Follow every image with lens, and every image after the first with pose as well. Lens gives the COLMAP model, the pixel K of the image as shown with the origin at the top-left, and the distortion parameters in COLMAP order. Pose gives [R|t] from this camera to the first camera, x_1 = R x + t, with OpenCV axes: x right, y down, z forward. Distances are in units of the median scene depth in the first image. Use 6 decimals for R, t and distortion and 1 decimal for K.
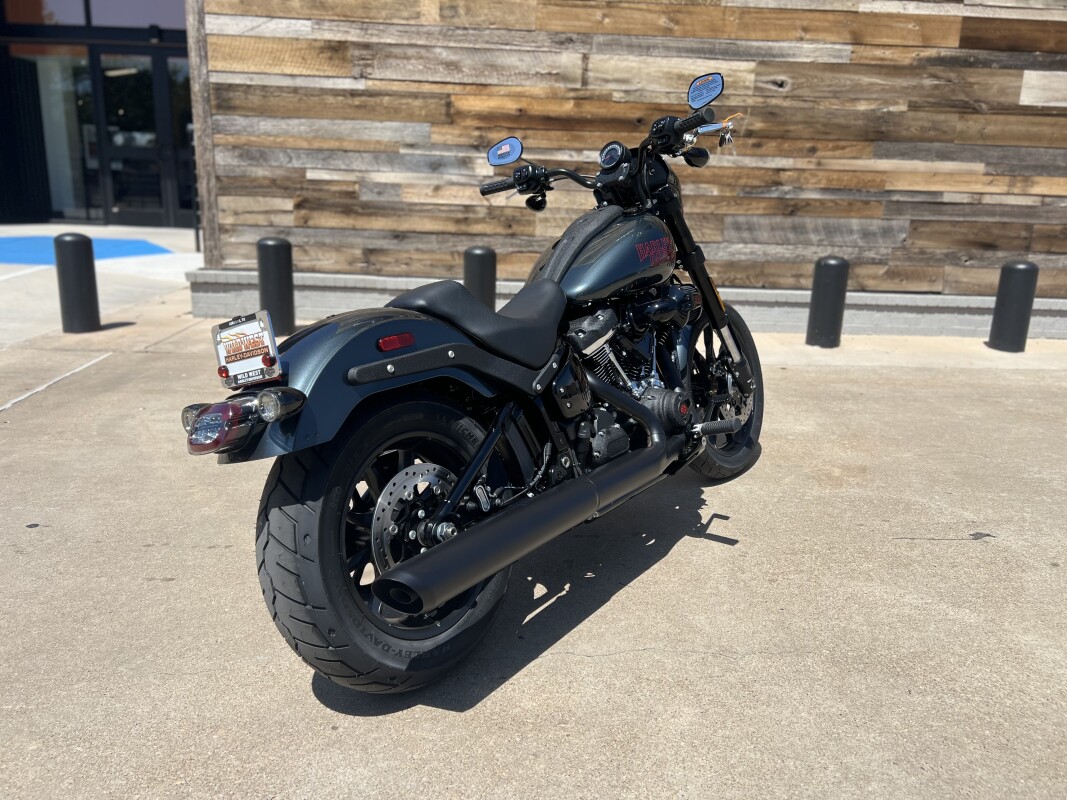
lens RADIAL K [[804.7, 0, 532.9], [0, 804.7, 404.5], [0, 0, 1]] dist [0.052020, -0.061777]
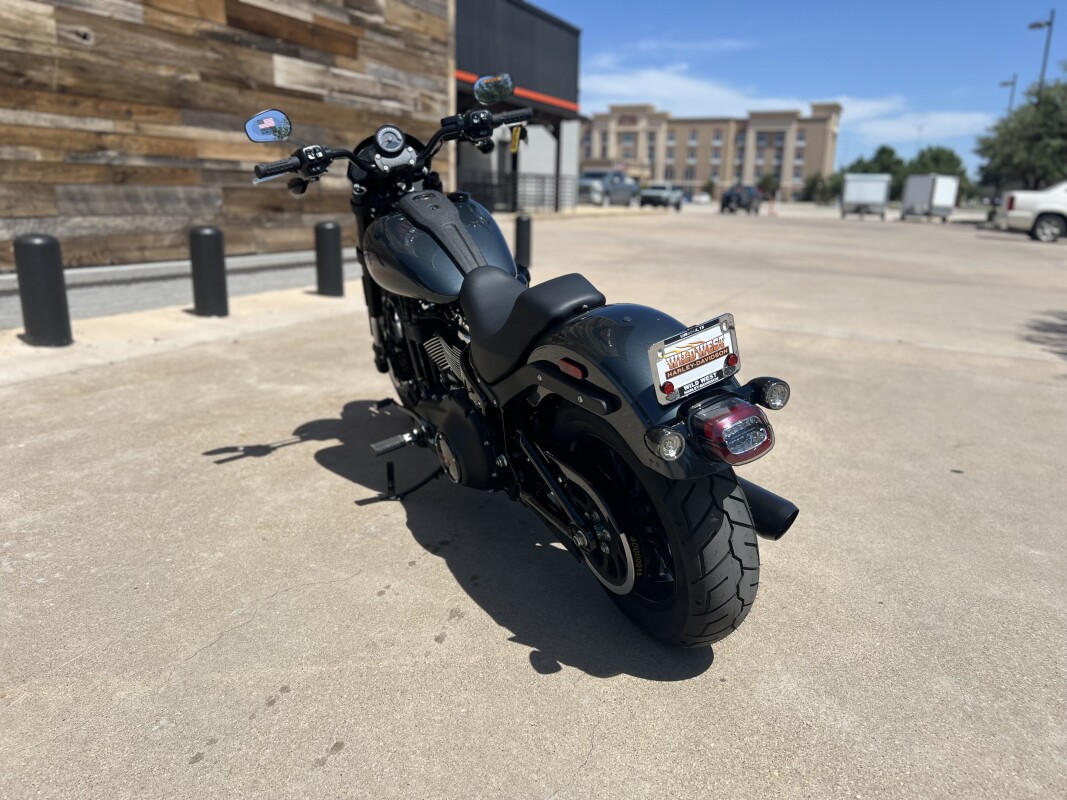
lens RADIAL K [[805.7, 0, 531.3], [0, 805.7, 393.2], [0, 0, 1]] dist [0.048650, -0.053102]
pose [[0.438599, -0.238234, 0.866531, -0.349255], [0.204237, 0.965416, 0.162045, -0.060606], [-0.875168, 0.105905, 0.472087, 0.188856]]
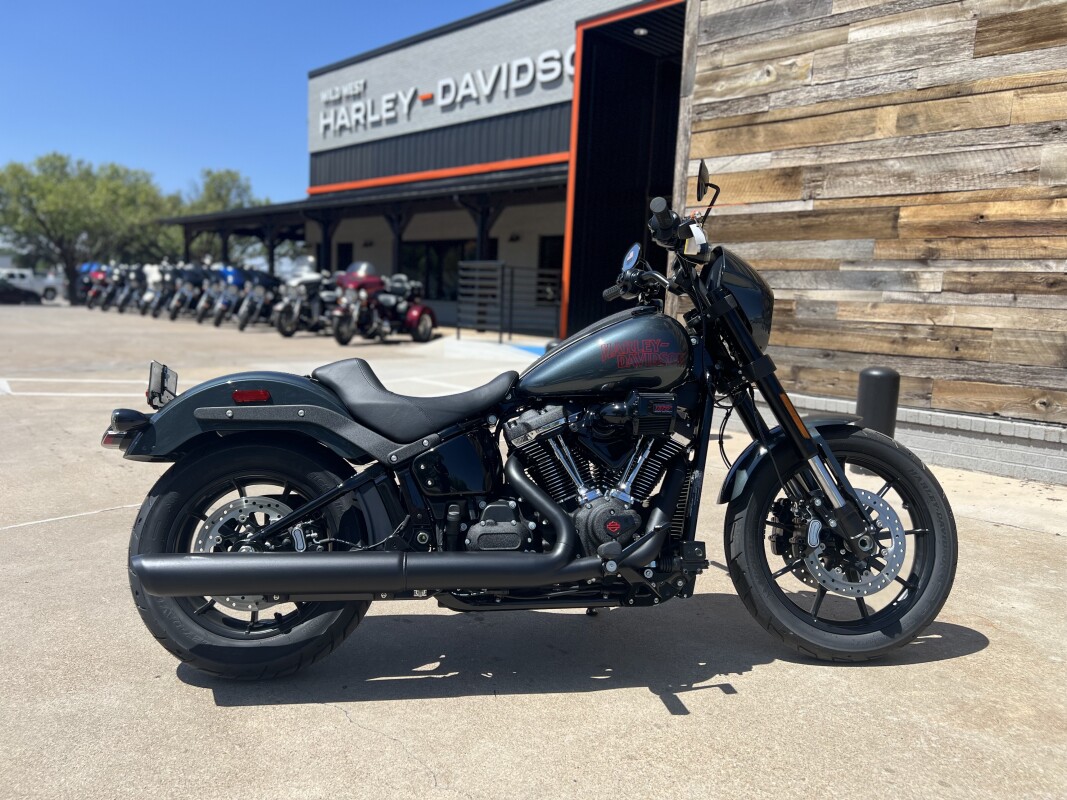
lens RADIAL K [[807.2, 0, 535.5], [0, 807.2, 402.9], [0, 0, 1]] dist [0.046950, -0.049191]
pose [[0.674553, 0.088431, -0.732911, 0.313026], [-0.202833, 0.976792, -0.068826, -0.019549], [0.709815, 0.195085, 0.676835, 0.128776]]
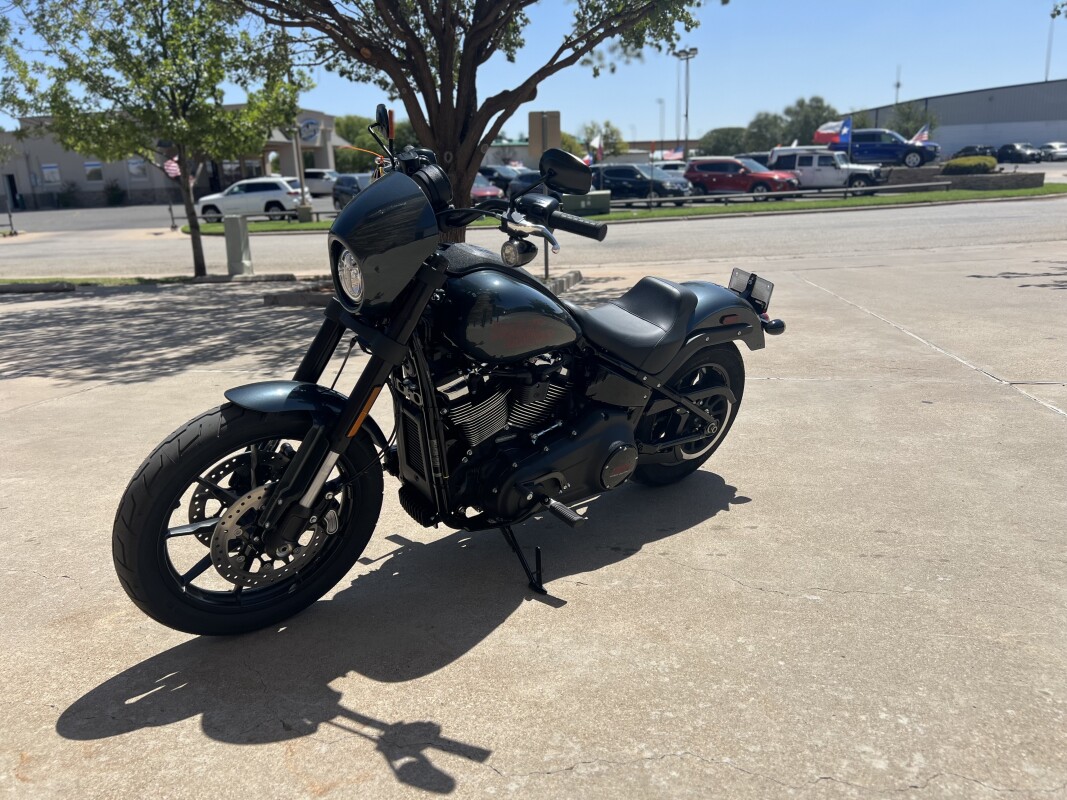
lens RADIAL K [[807.2, 0, 535.5], [0, 807.2, 402.9], [0, 0, 1]] dist [0.046950, -0.049191]
pose [[-0.974240, -0.049195, 0.220083, -0.077592], [0.066499, 0.869854, 0.488806, -0.225689], [-0.215487, 0.490850, -0.844175, 0.788756]]
